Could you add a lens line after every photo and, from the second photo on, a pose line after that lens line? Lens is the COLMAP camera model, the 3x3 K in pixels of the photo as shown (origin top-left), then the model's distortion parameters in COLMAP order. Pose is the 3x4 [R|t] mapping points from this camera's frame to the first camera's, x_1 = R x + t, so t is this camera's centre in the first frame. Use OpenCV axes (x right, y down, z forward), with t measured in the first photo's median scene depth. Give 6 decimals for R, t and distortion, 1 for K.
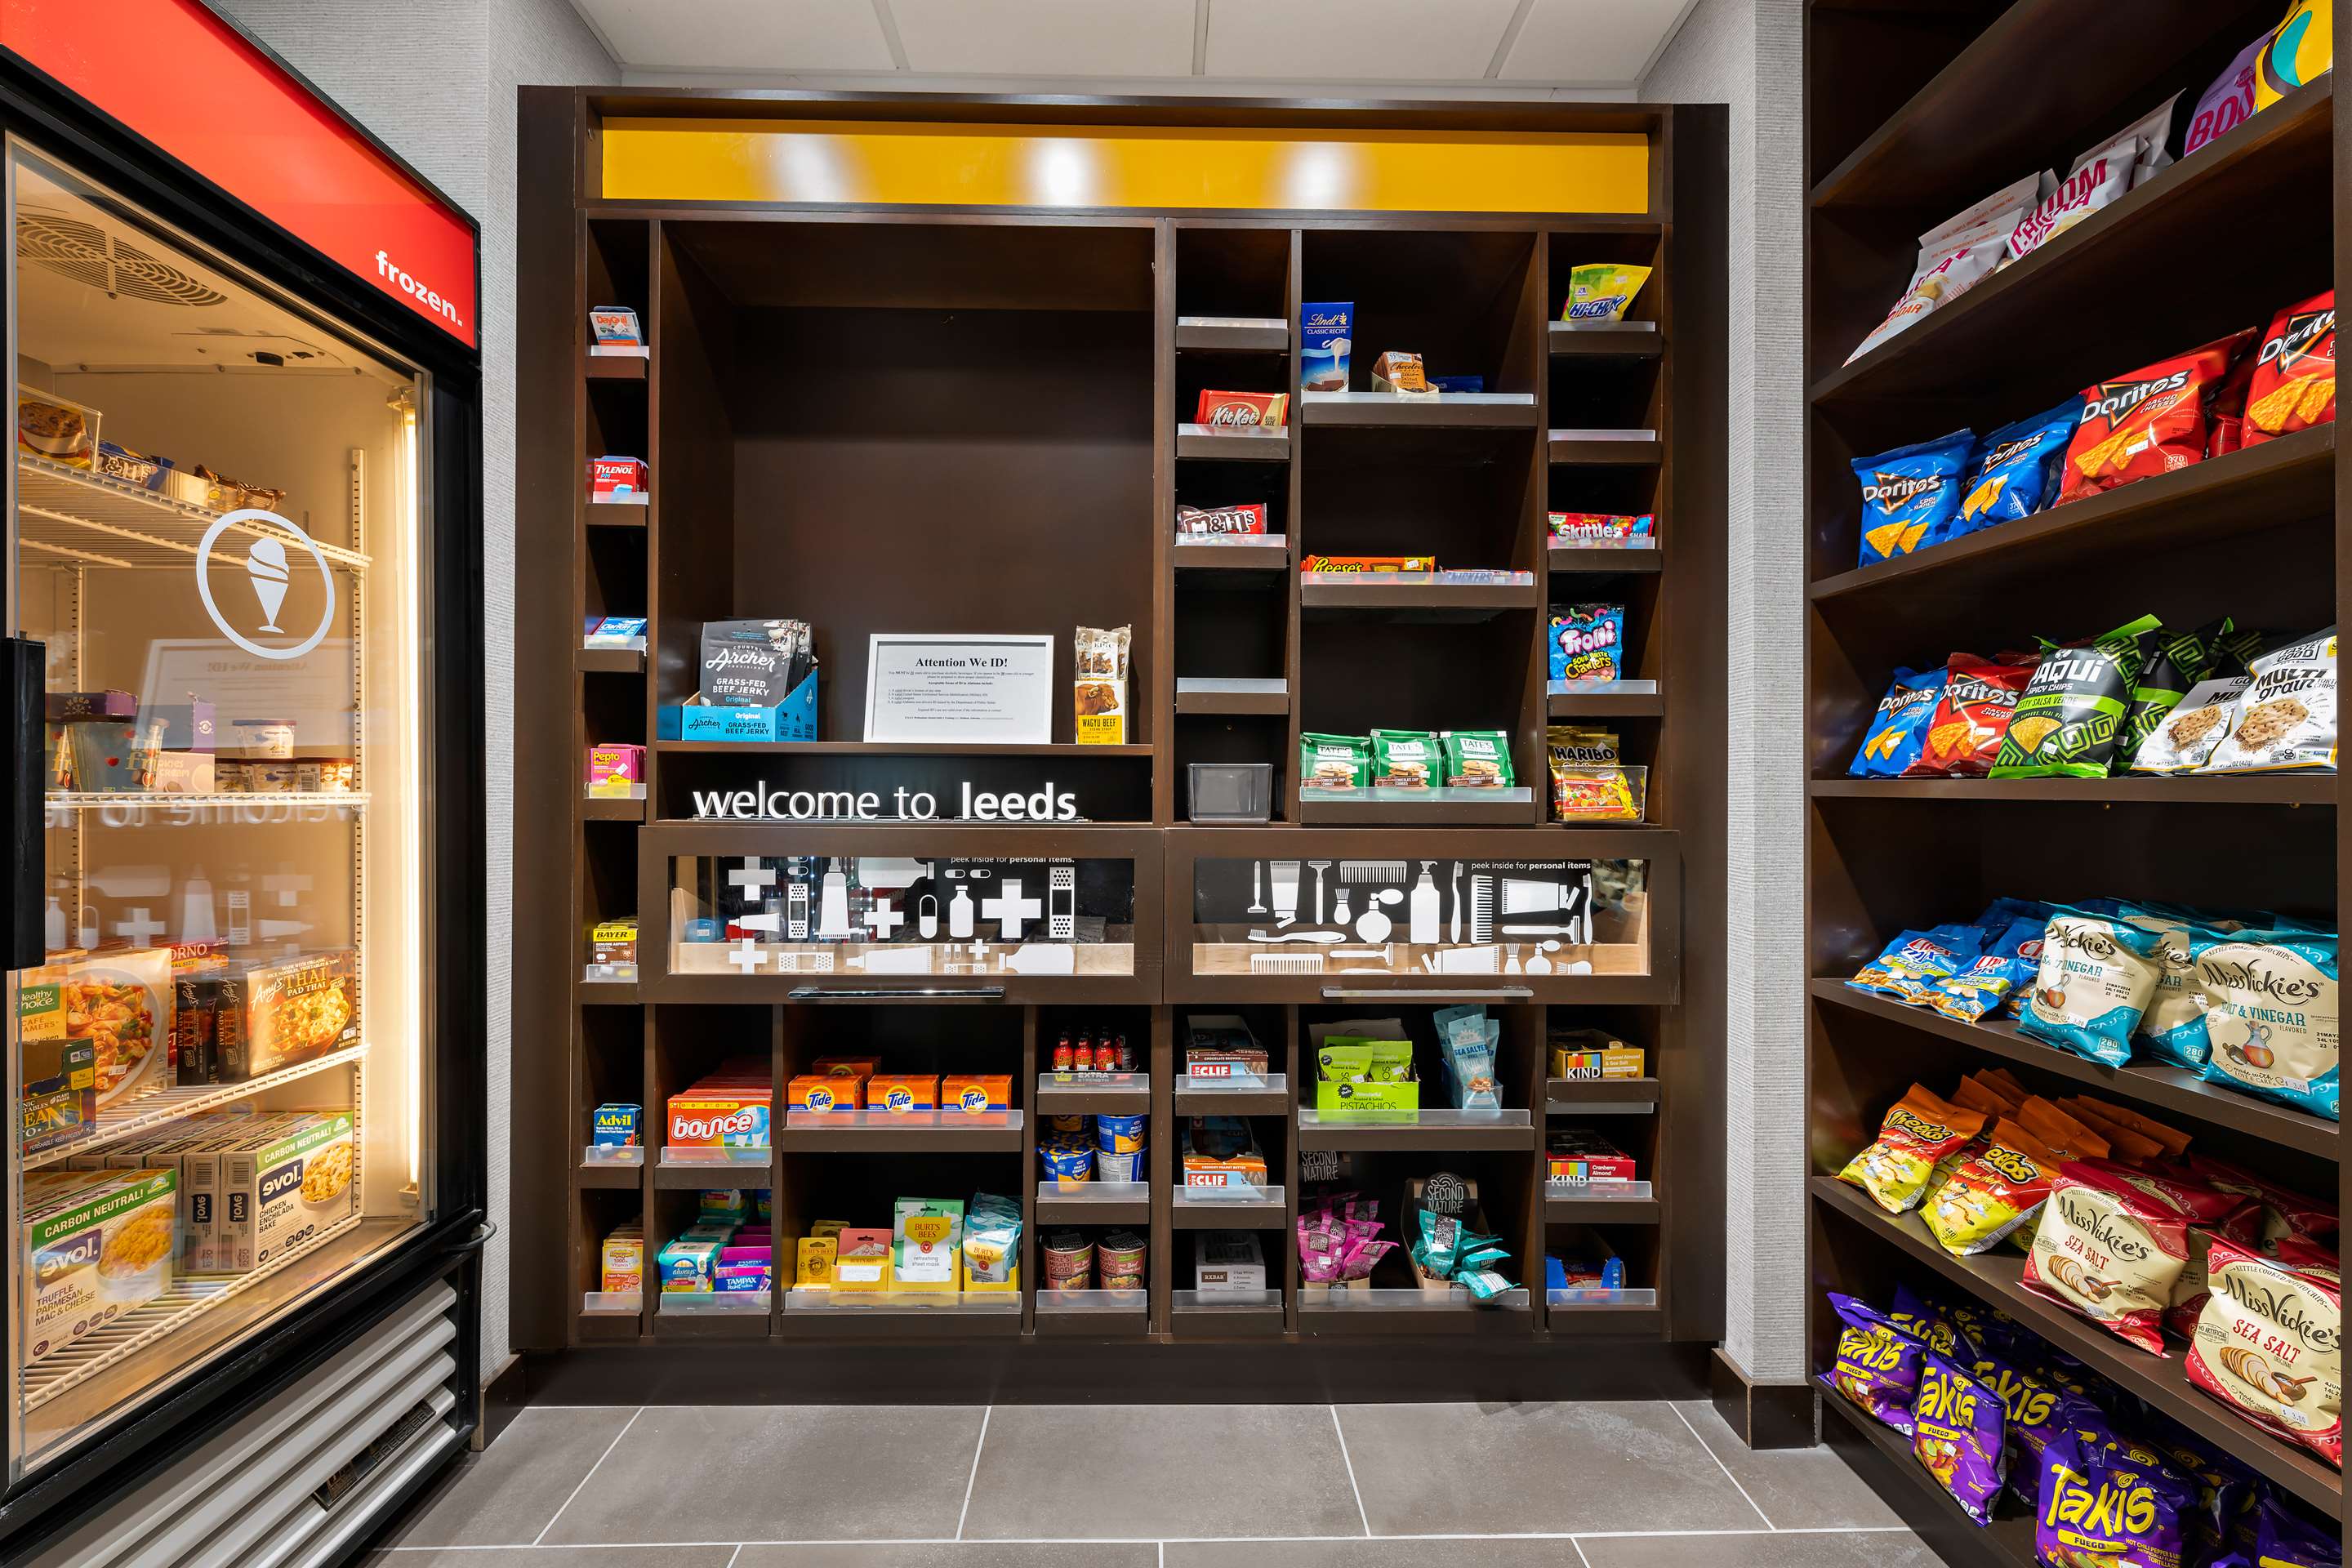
lens RADIAL K [[939.5, 0, 1171.8], [0, 939.5, 781.2], [0, 0, 1]] dist [0.002073, -0.000845]
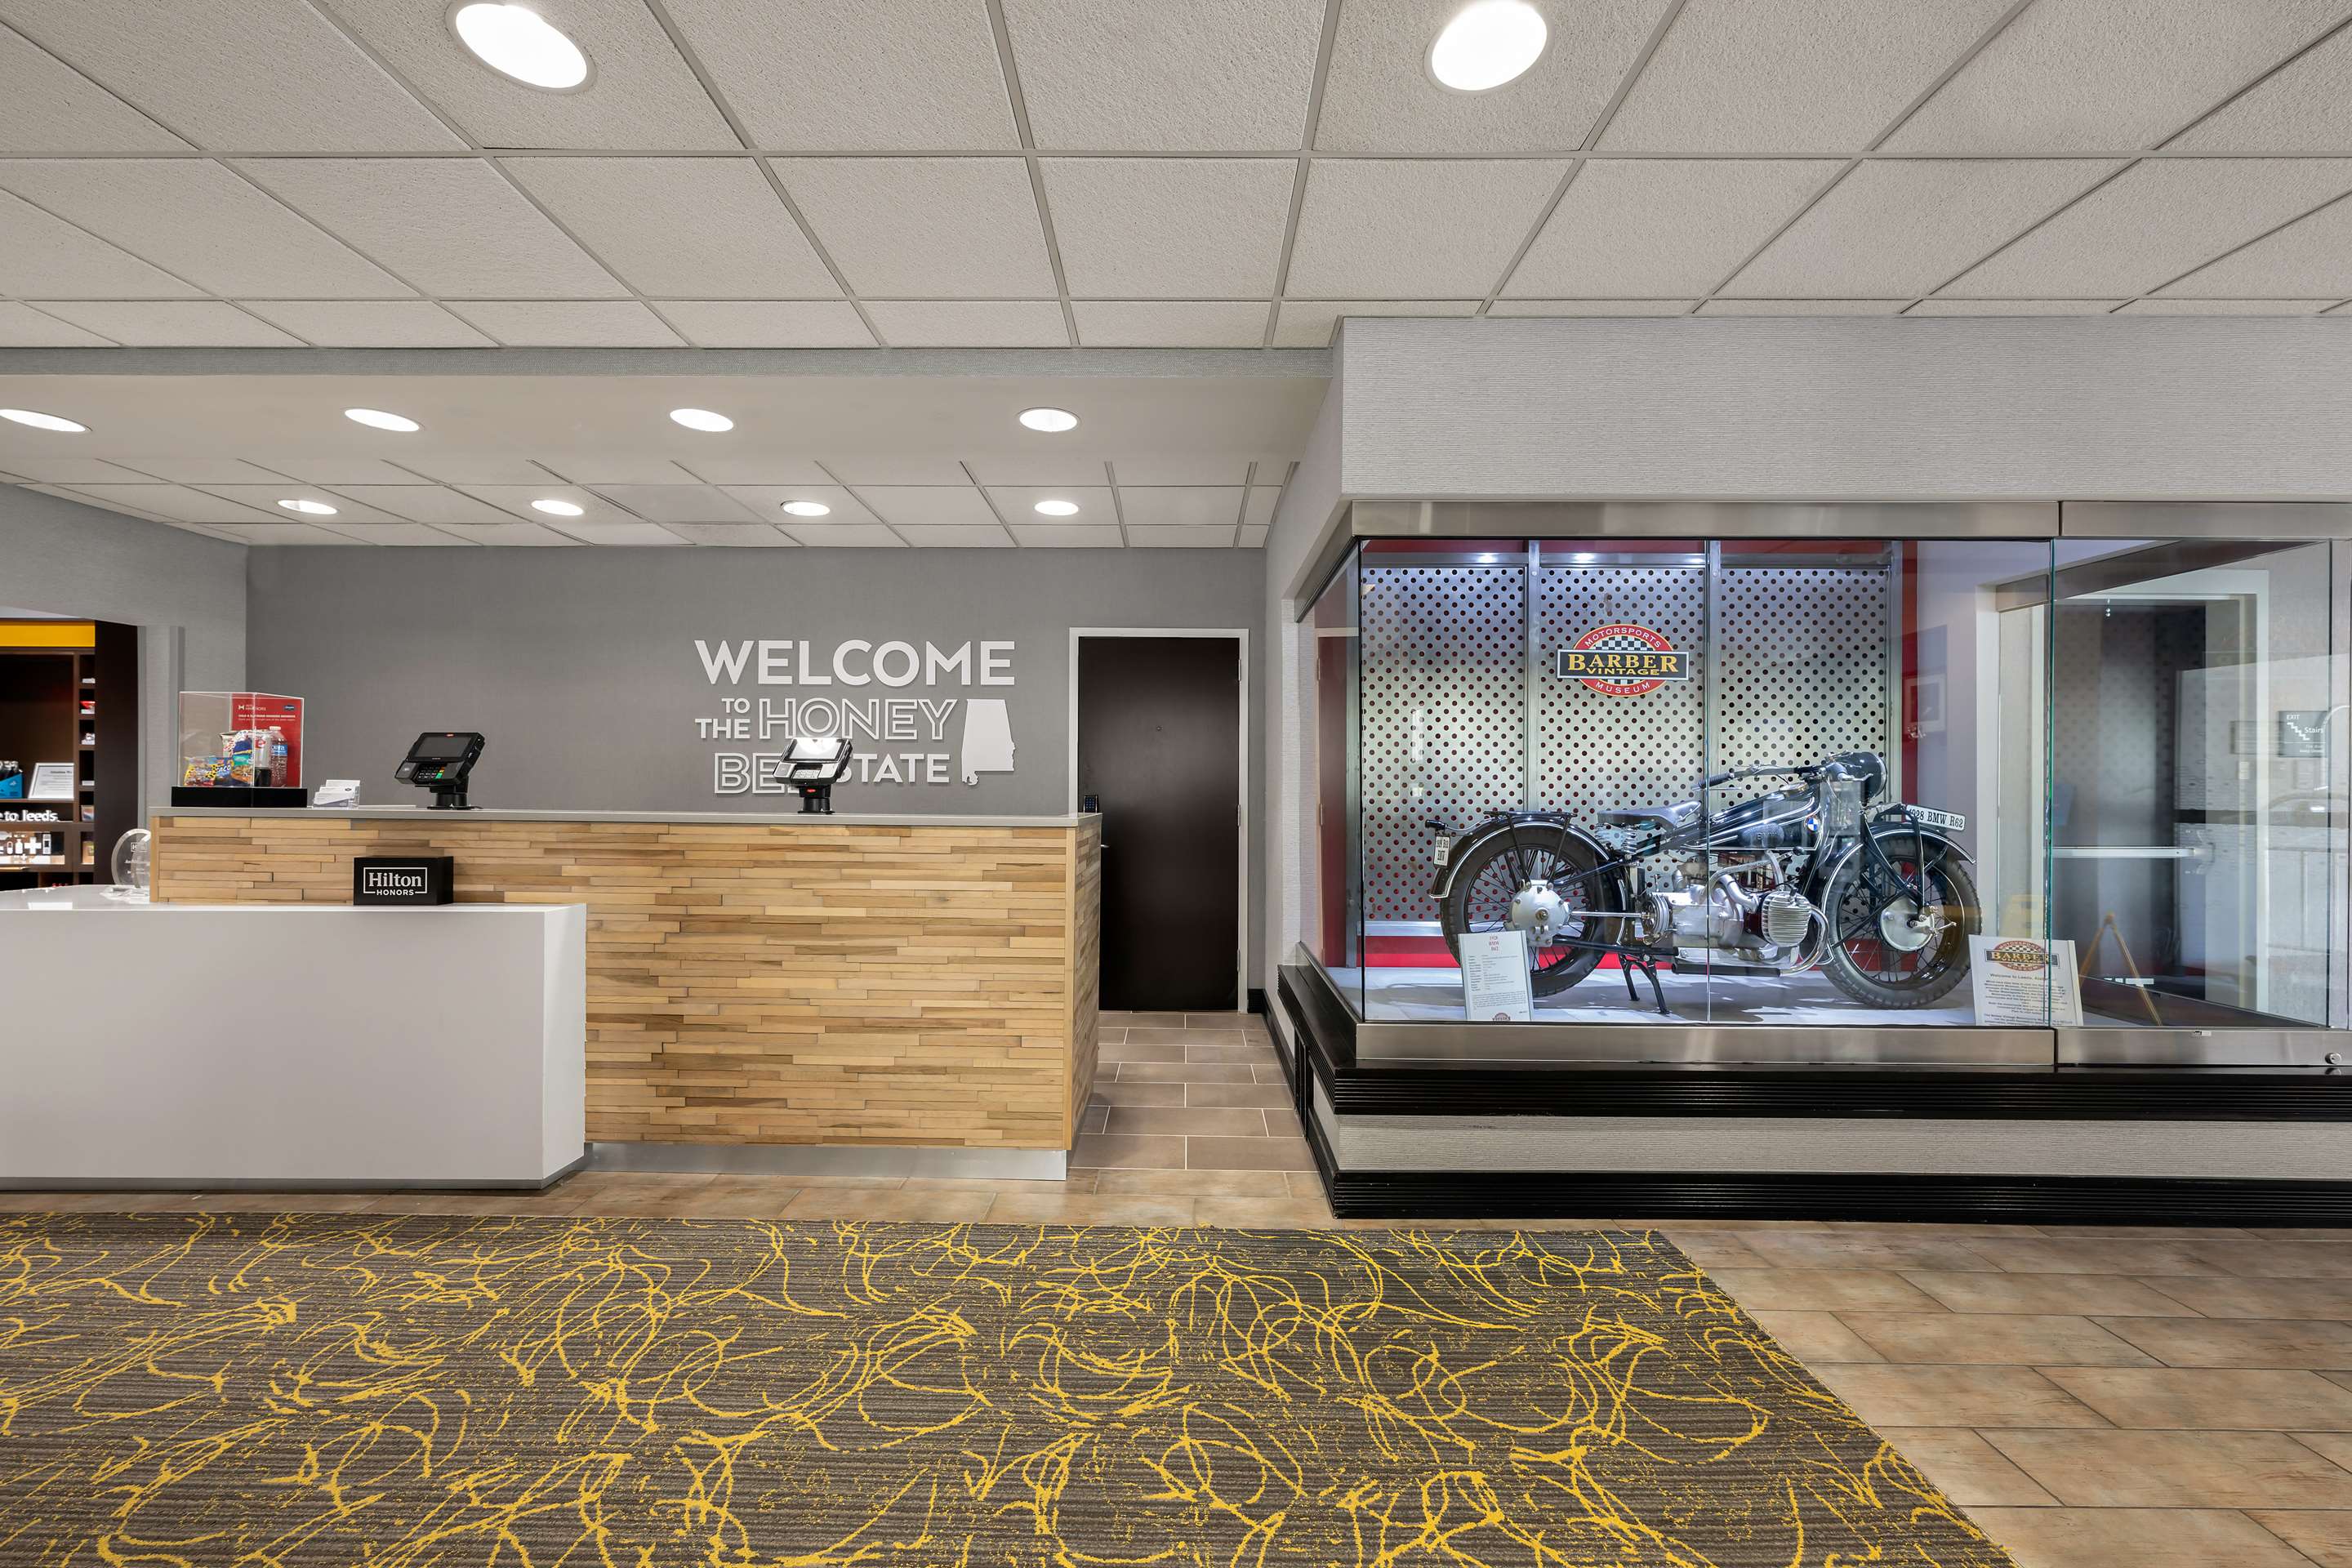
lens RADIAL K [[939.5, 0, 1174.0], [0, 939.5, 787.5], [0, 0, 1]] dist [0.002073, -0.000845]
pose [[0.999430, 0.001790, -0.033719, 4.278132], [-0.001831, 0.999998, -0.001187, -0.089459], [0.033717, 0.001248, 0.999431, -2.426201]]
